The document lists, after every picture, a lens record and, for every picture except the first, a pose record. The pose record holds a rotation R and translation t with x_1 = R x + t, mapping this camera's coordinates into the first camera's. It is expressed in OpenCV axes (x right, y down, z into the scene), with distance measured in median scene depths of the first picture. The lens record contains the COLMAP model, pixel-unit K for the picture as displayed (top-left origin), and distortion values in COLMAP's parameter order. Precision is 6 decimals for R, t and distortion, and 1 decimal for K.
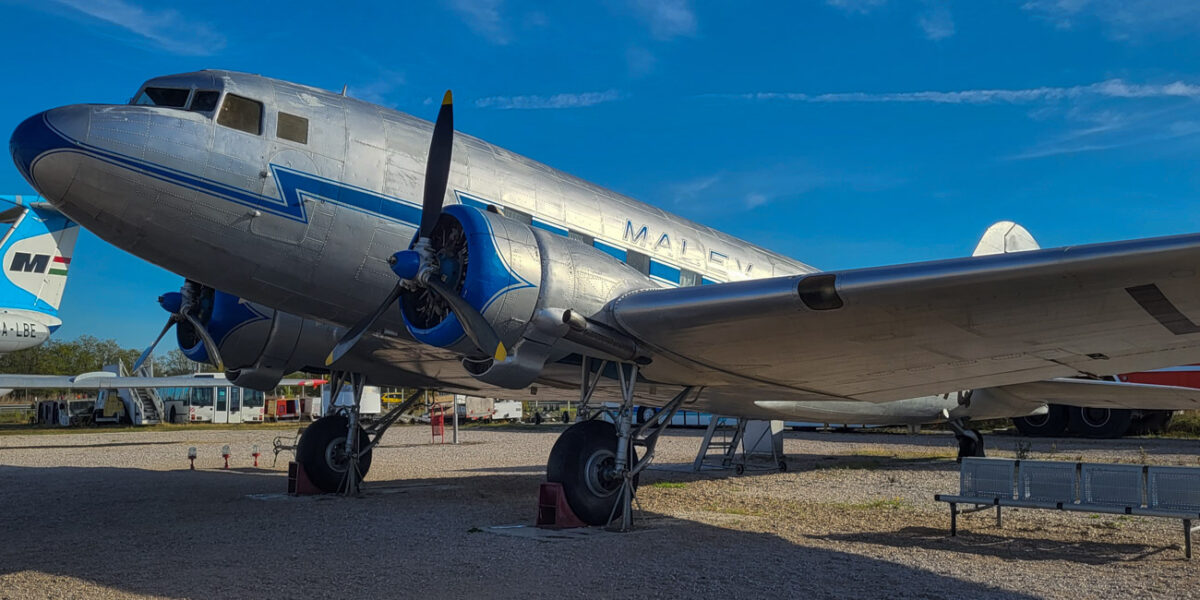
lens RADIAL K [[1113.8, 0, 647.8], [0, 1113.8, 319.2], [0, 0, 1]] dist [0.033126, -0.018680]
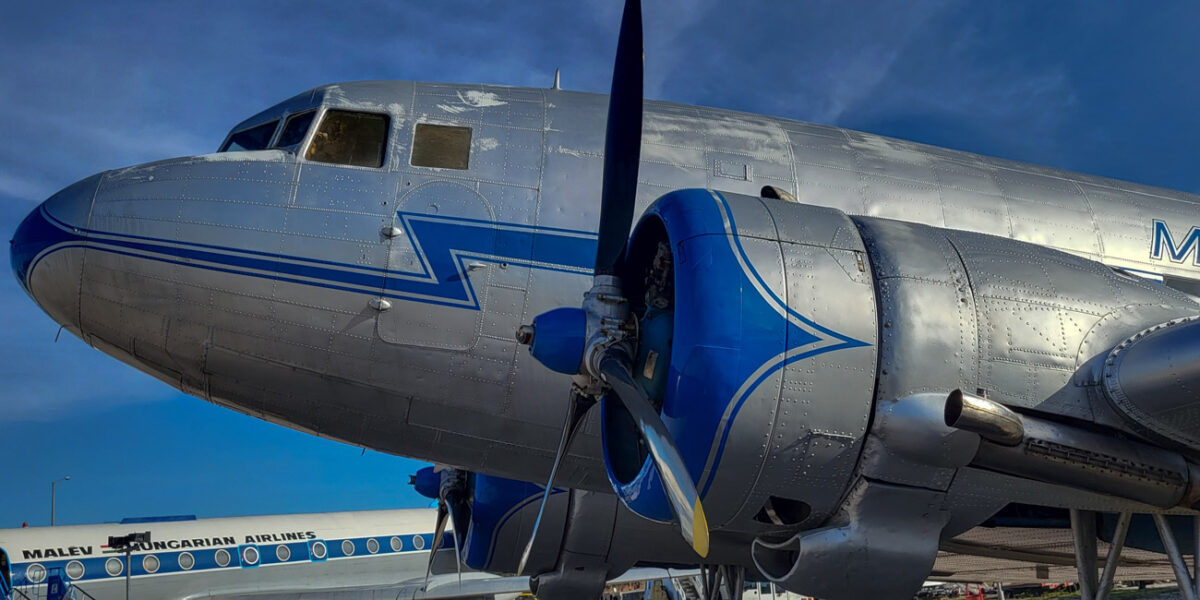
lens RADIAL K [[1113.8, 0, 647.8], [0, 1113.8, 319.2], [0, 0, 1]] dist [0.033126, -0.018680]
pose [[0.863545, -0.176780, -0.472270, 0.020049], [0.108908, 0.979816, -0.167628, 0.018726], [0.492371, 0.093320, 0.865368, 0.588199]]
